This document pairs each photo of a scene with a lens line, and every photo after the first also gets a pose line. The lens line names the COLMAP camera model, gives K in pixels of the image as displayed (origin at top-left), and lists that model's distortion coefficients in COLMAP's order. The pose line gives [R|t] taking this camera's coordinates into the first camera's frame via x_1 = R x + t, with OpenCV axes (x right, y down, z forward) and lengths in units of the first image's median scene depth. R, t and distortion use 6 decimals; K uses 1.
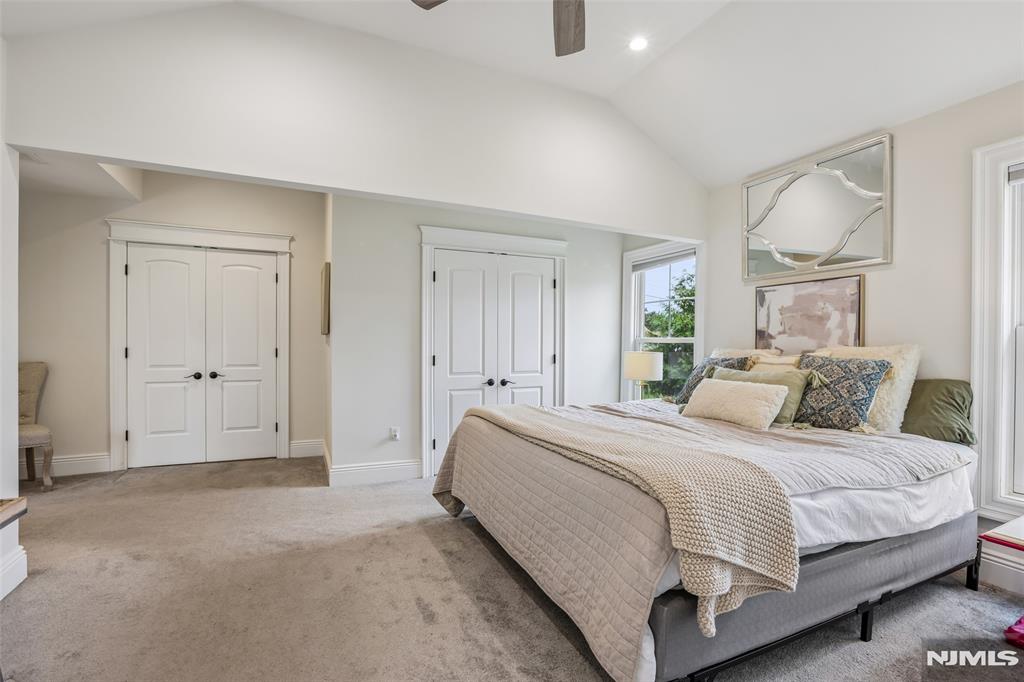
lens RADIAL K [[473.9, 0, 512.0], [0, 473.9, 341.0], [0, 0, 1]] dist [-0.054721, 0.021533]
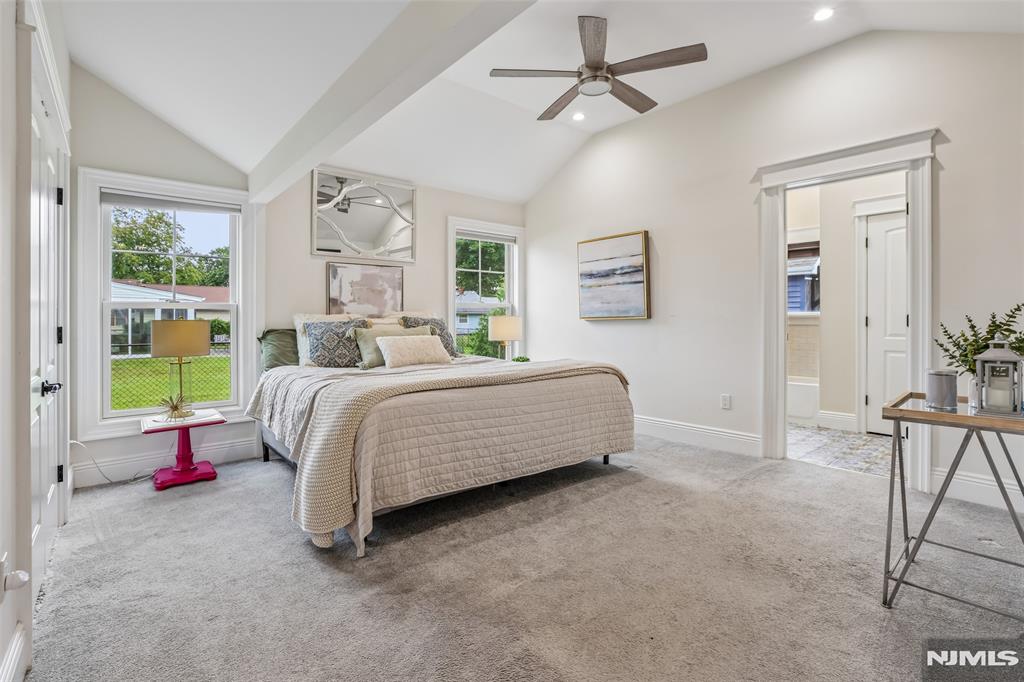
lens RADIAL K [[473.9, 0, 512.0], [0, 473.9, 341.0], [0, 0, 1]] dist [-0.054721, 0.021533]
pose [[-0.274847, -0.052226, 0.960069, -0.803448], [0.002370, 0.998484, 0.054994, 0.021707], [-0.961485, 0.017390, -0.274307, 0.947835]]
